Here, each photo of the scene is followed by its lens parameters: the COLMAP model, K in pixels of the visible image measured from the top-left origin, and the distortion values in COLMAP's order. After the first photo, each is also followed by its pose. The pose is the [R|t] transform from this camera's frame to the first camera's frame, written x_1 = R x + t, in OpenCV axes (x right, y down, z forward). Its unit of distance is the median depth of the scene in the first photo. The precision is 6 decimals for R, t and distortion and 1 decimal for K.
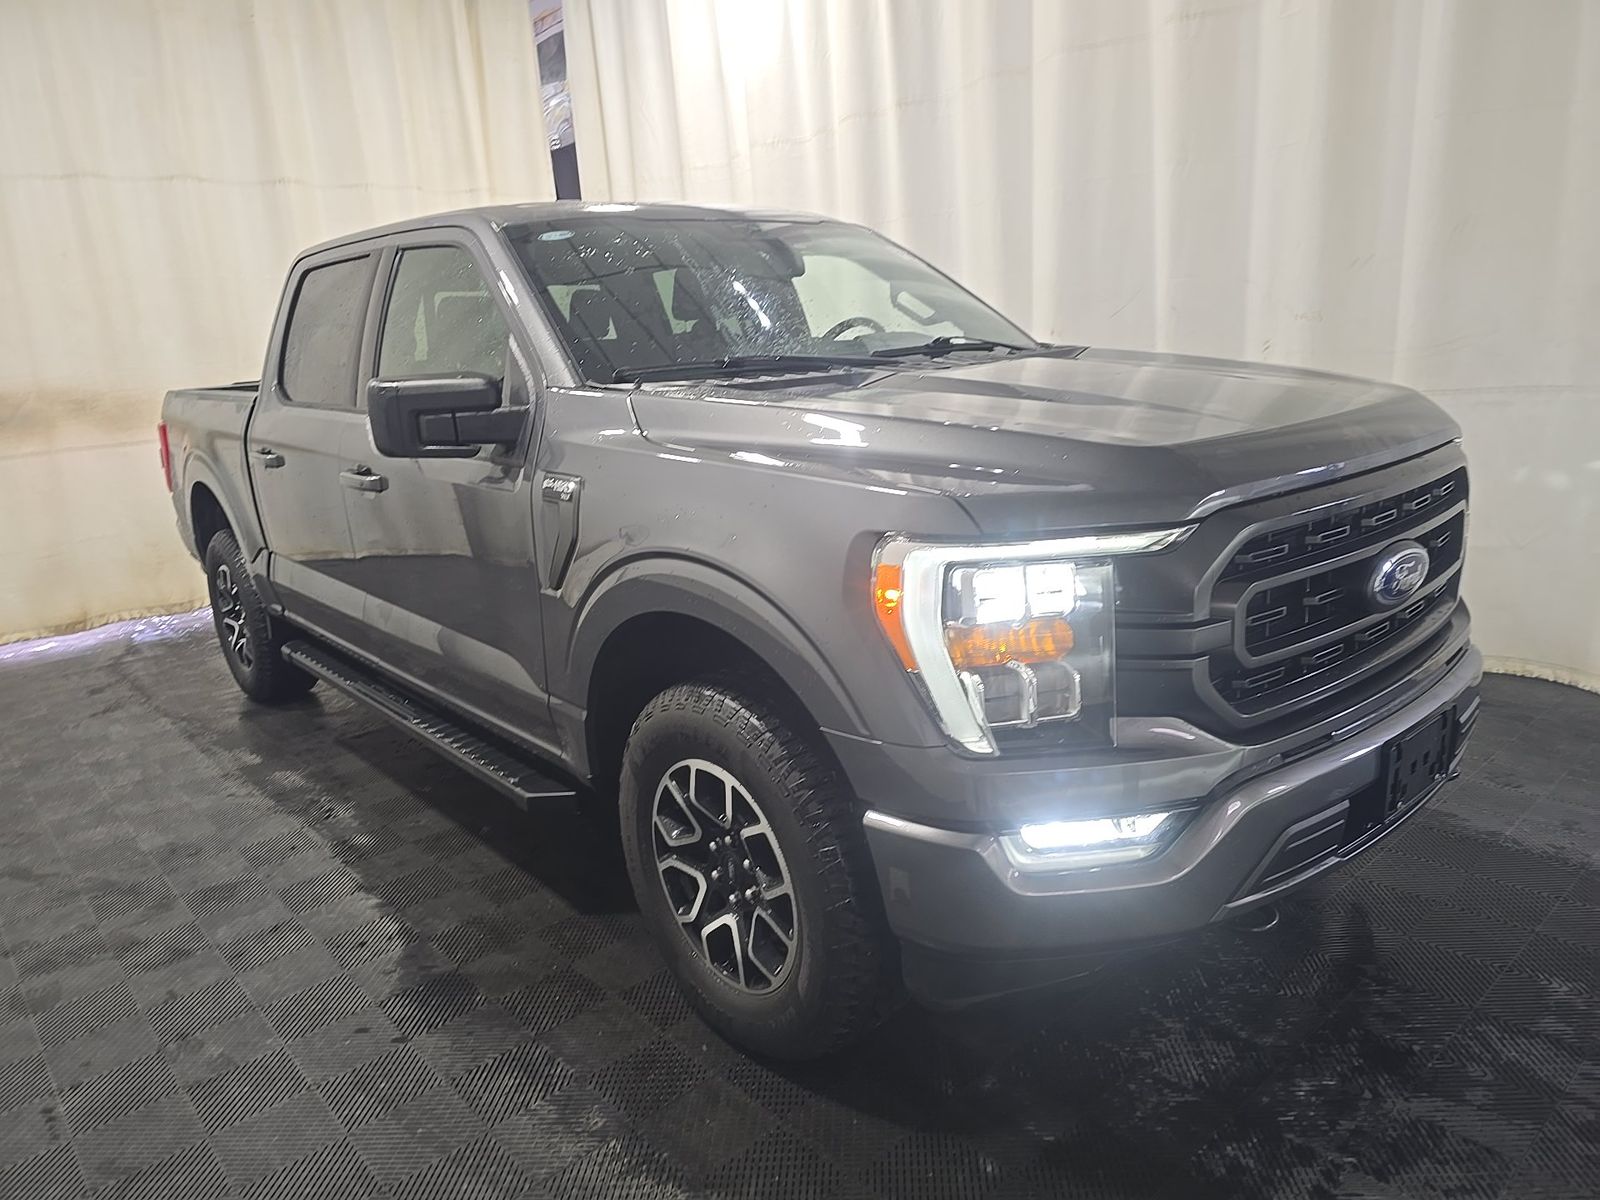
lens RADIAL K [[1072.7, 0, 814.9], [0, 1072.7, 602.6], [0, 0, 1]] dist [0.044002, -0.044733]
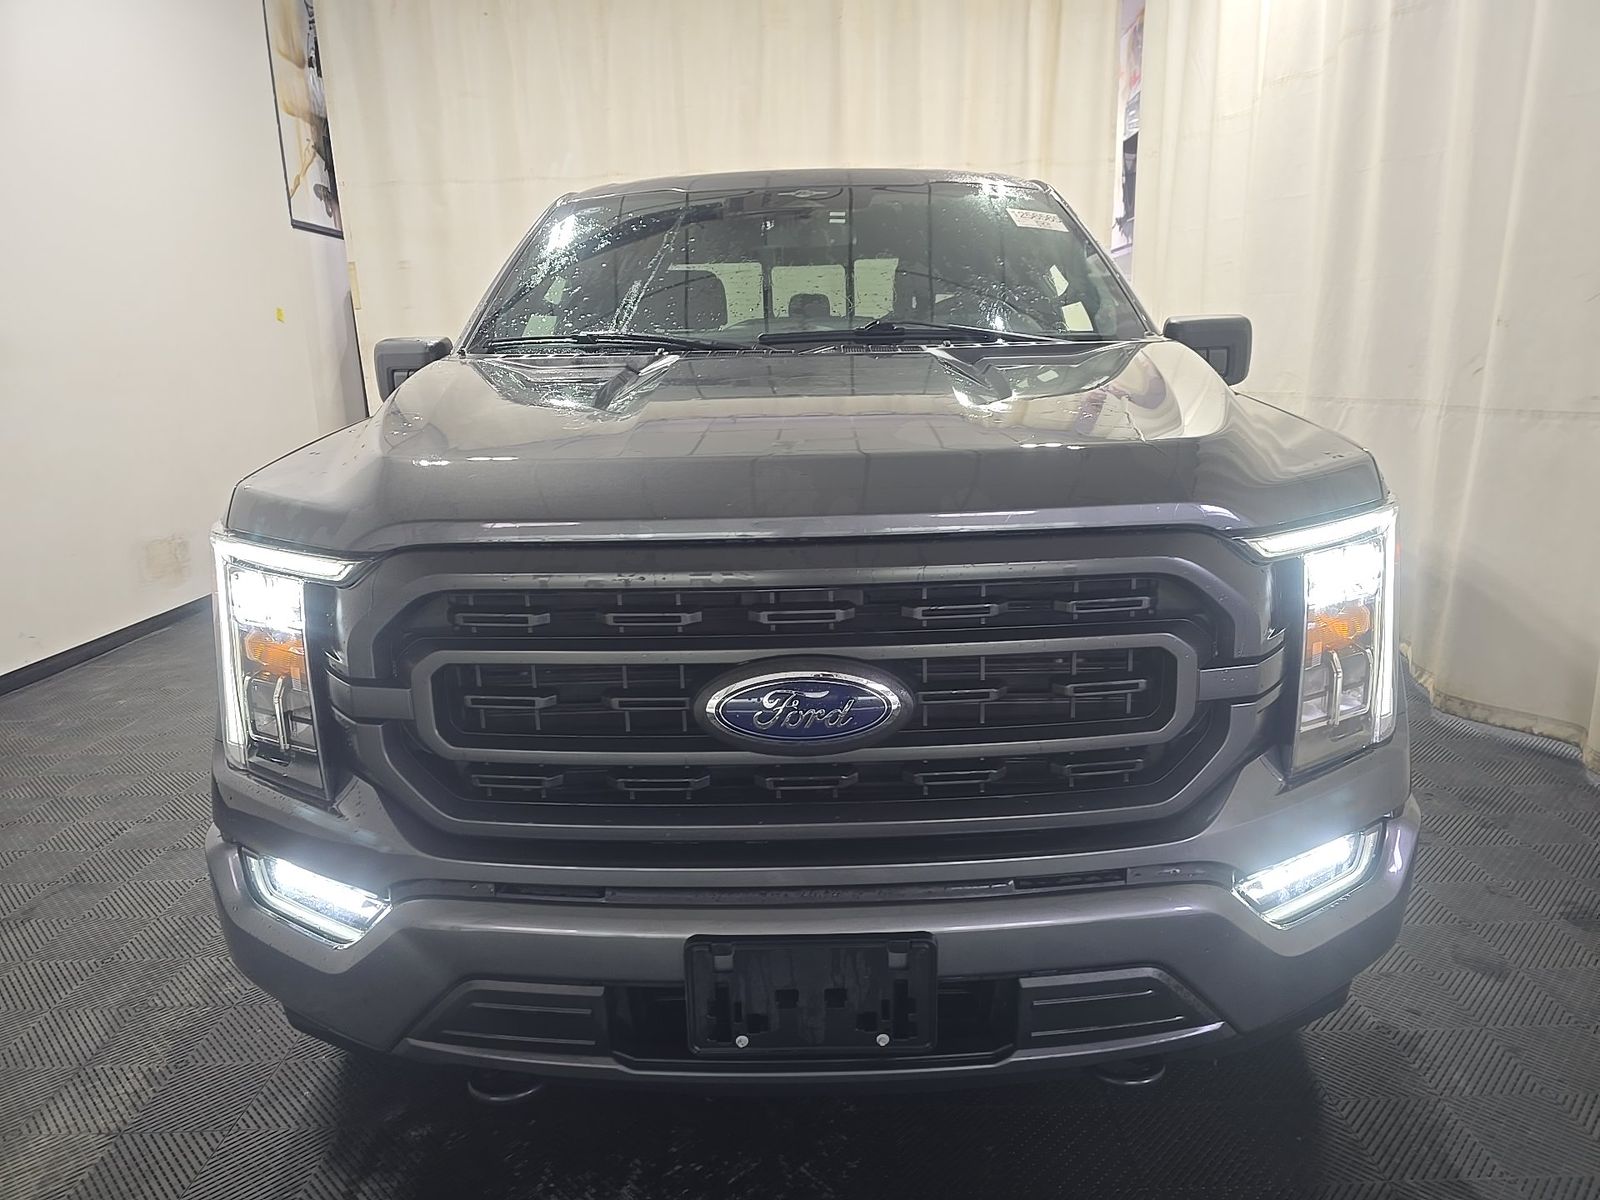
lens RADIAL K [[1072.7, 0, 814.9], [0, 1072.7, 602.6], [0, 0, 1]] dist [0.044002, -0.044733]
pose [[0.745282, 0.197982, -0.636677, 0.933461], [-0.182865, 0.978976, 0.090366, -0.144862], [0.641182, 0.049078, 0.765818, 0.499217]]
